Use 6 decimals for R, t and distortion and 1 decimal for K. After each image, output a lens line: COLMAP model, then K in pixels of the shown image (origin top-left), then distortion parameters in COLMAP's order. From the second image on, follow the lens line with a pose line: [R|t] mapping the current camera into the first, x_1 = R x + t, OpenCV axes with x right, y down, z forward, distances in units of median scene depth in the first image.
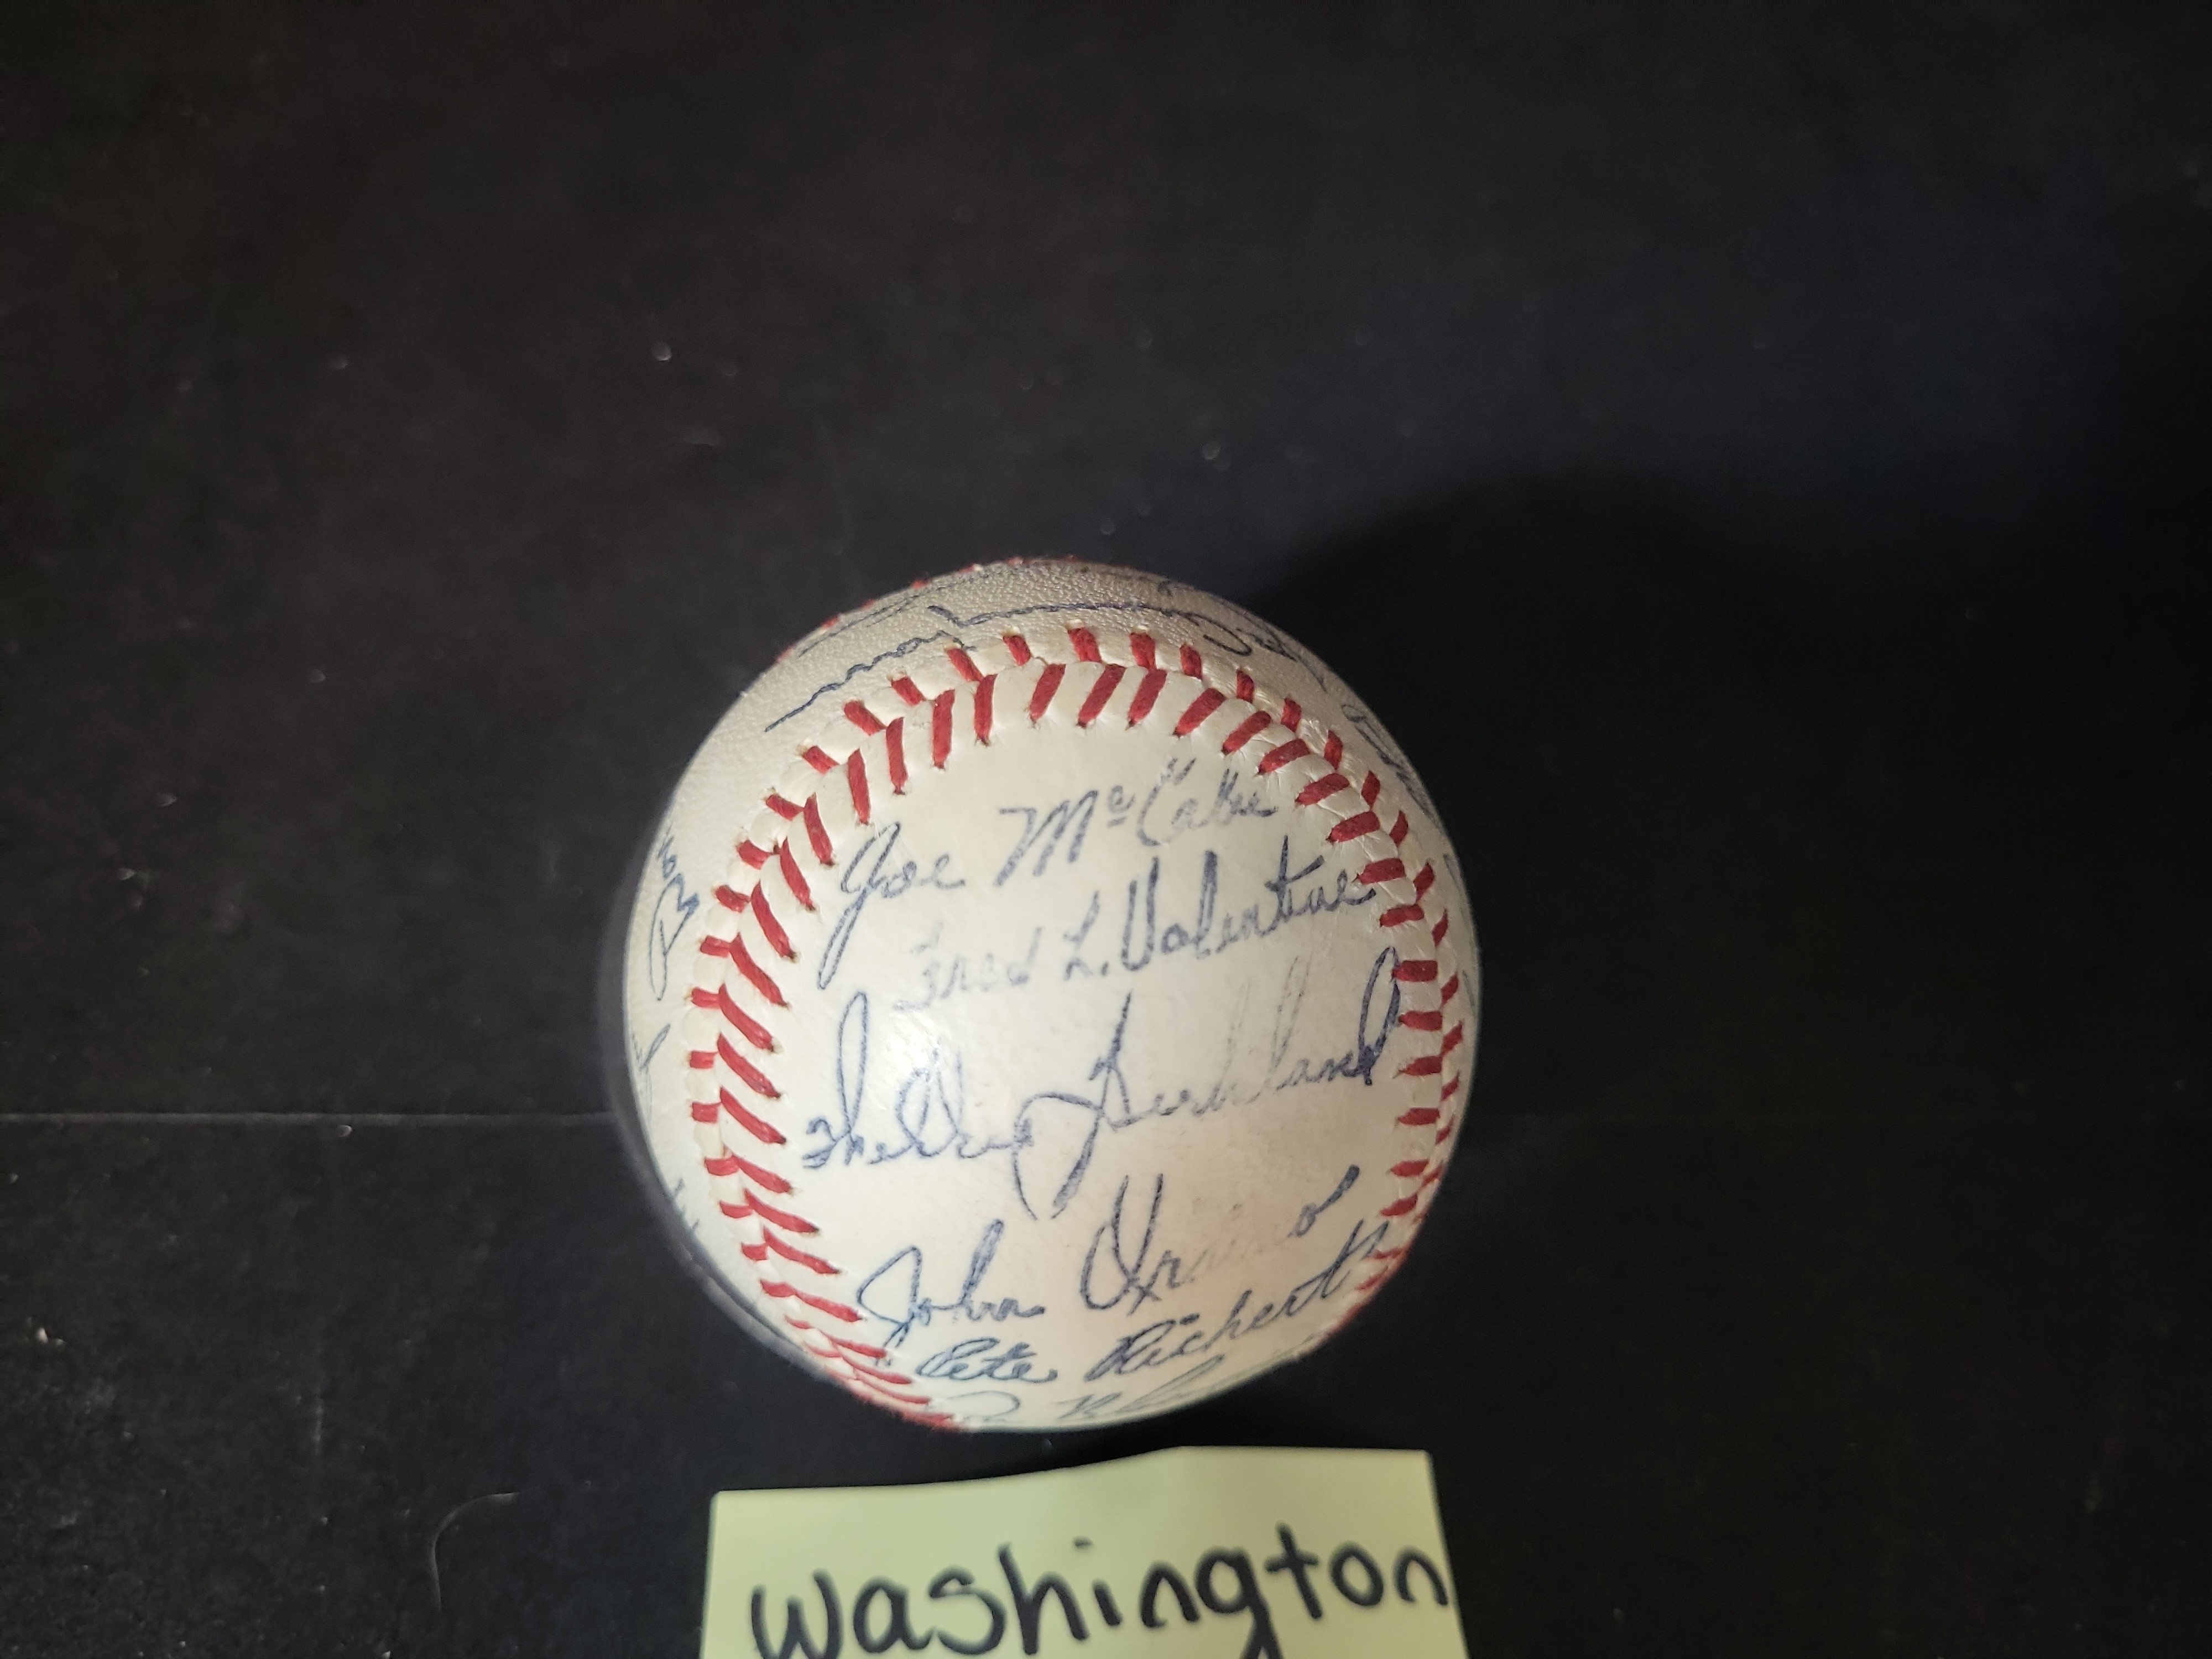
lens RADIAL K [[1900.5, 0, 1123.2], [0, 1900.5, 822.7], [0, 0, 1]] dist [-0.072470, 0.038127]
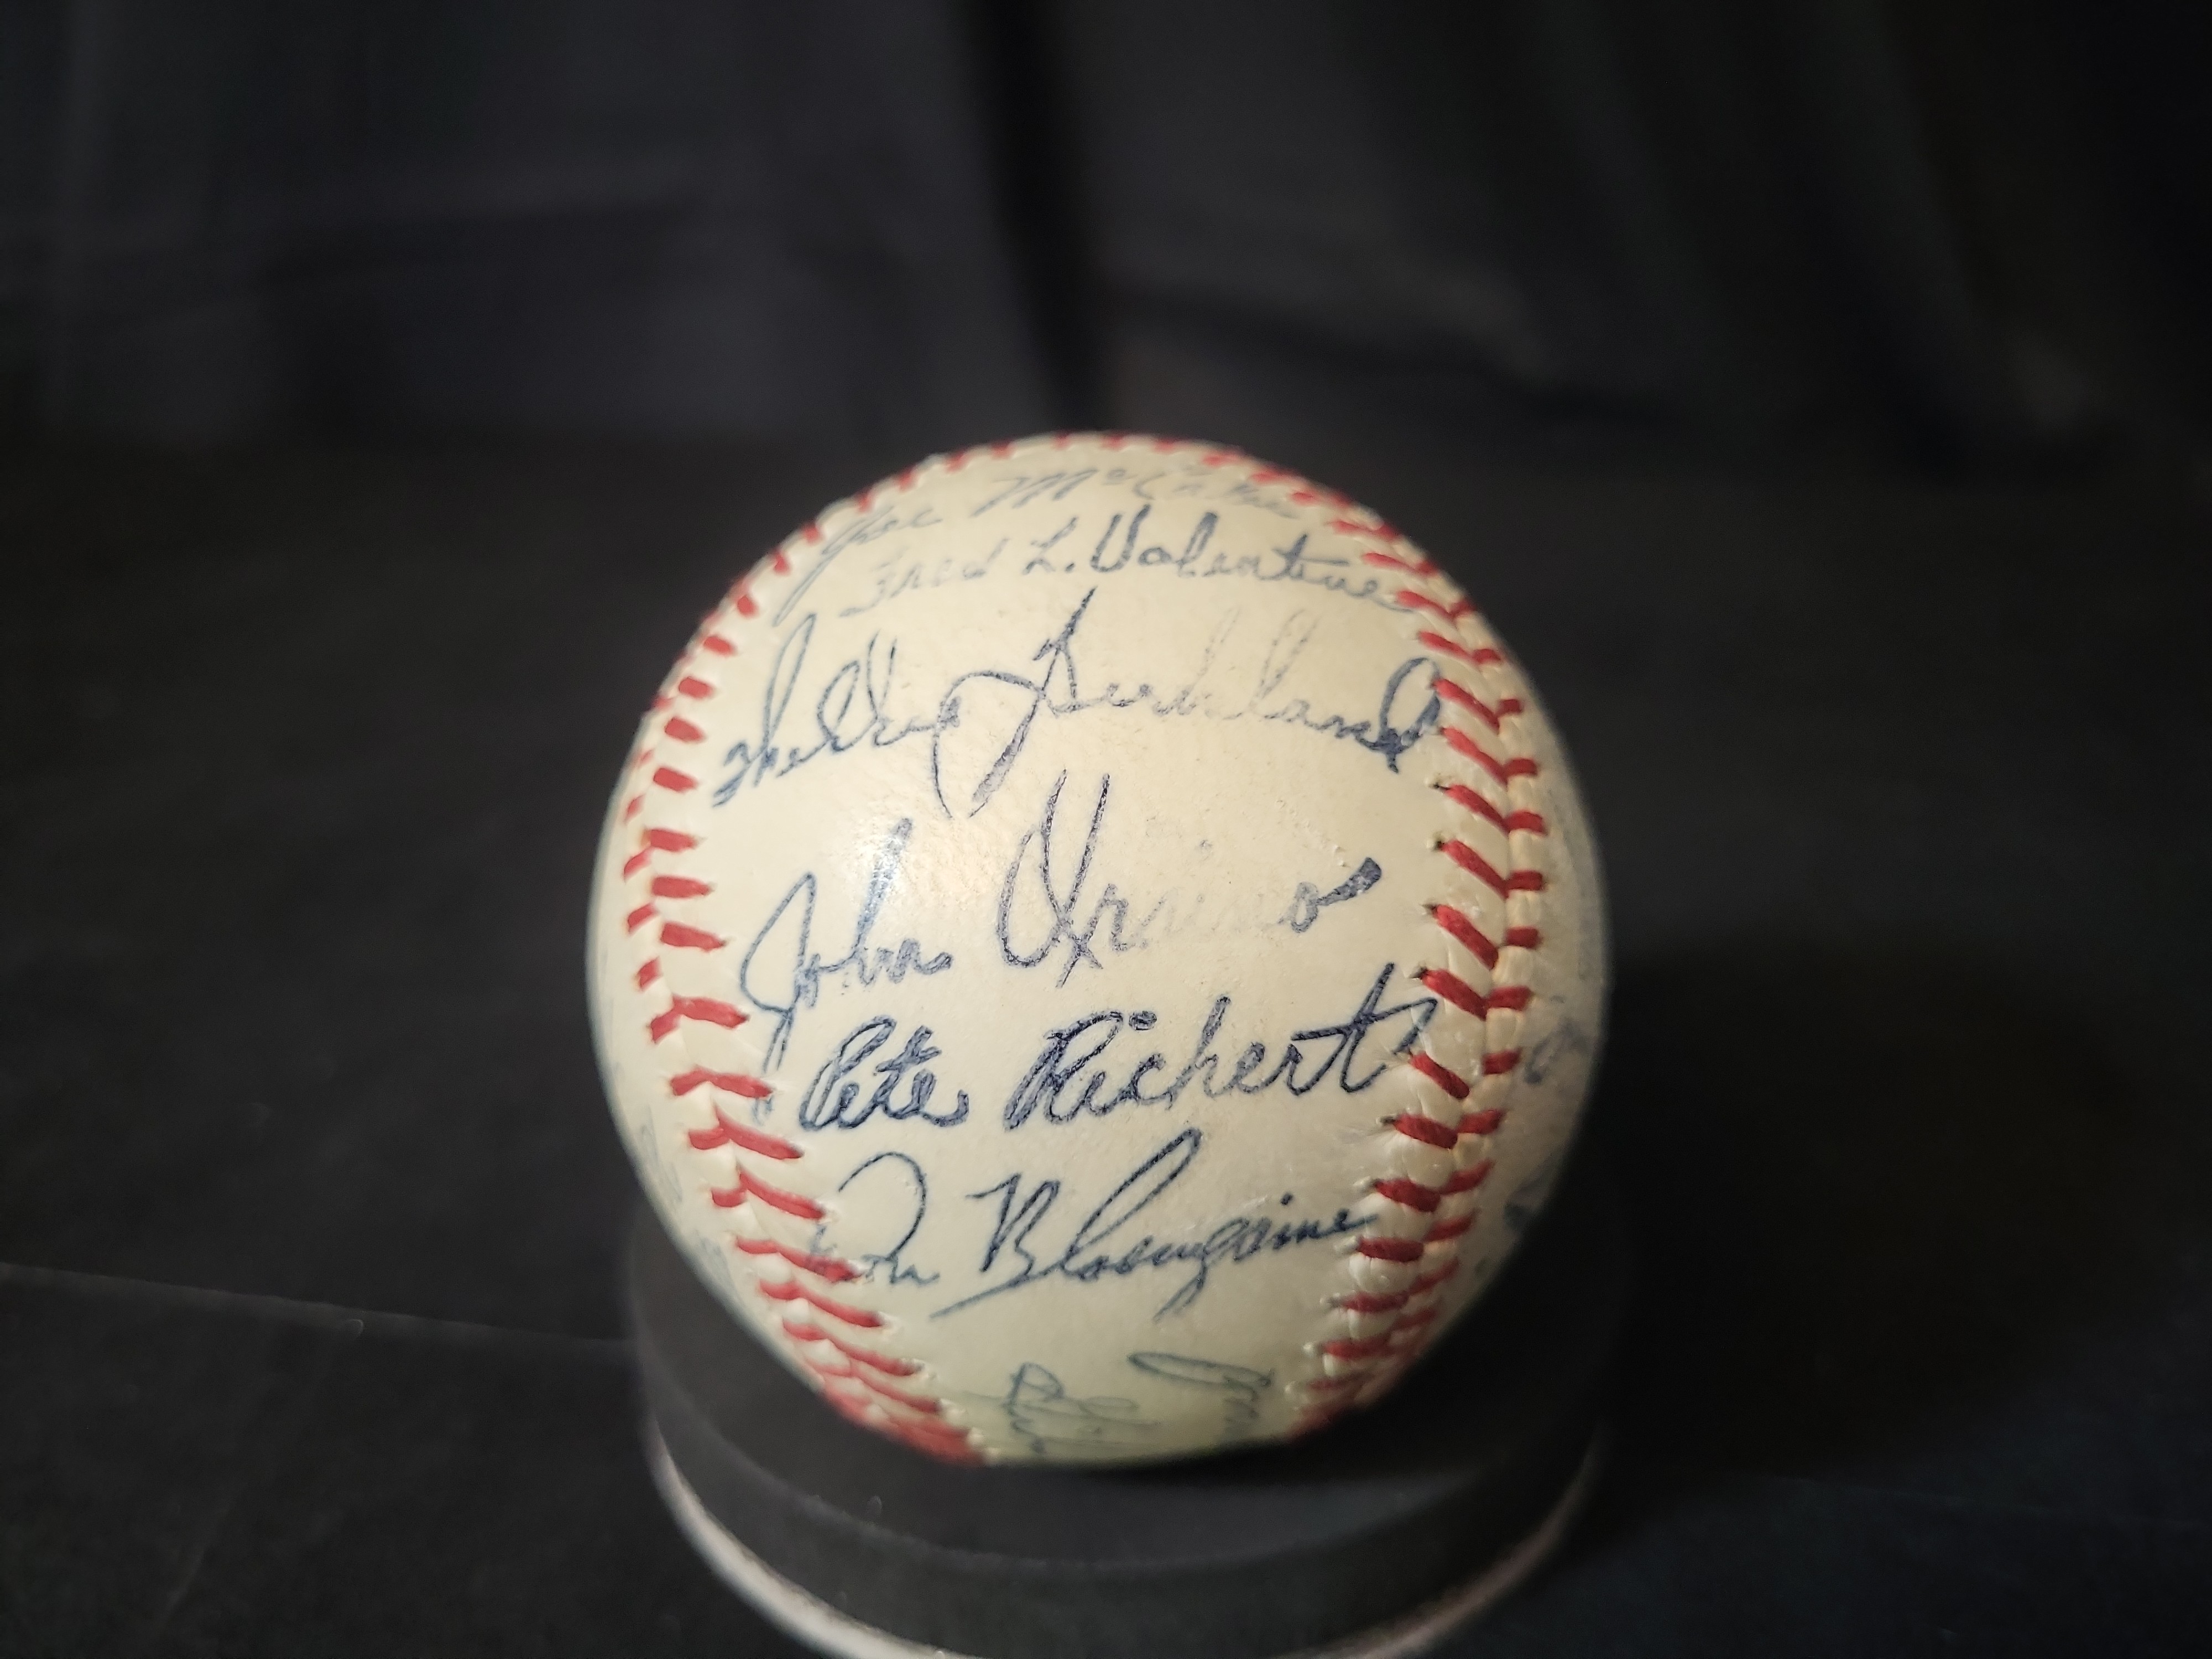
lens RADIAL K [[1900.5, 0, 1107.8], [0, 1900.5, 853.0], [0, 0, 1]] dist [-0.072470, 0.038127]
pose [[0.971302, -0.010494, -0.237617, 0.210076], [-0.132891, 0.804607, -0.578747, 0.673614], [0.197262, 0.593716, 0.780122, 0.377838]]
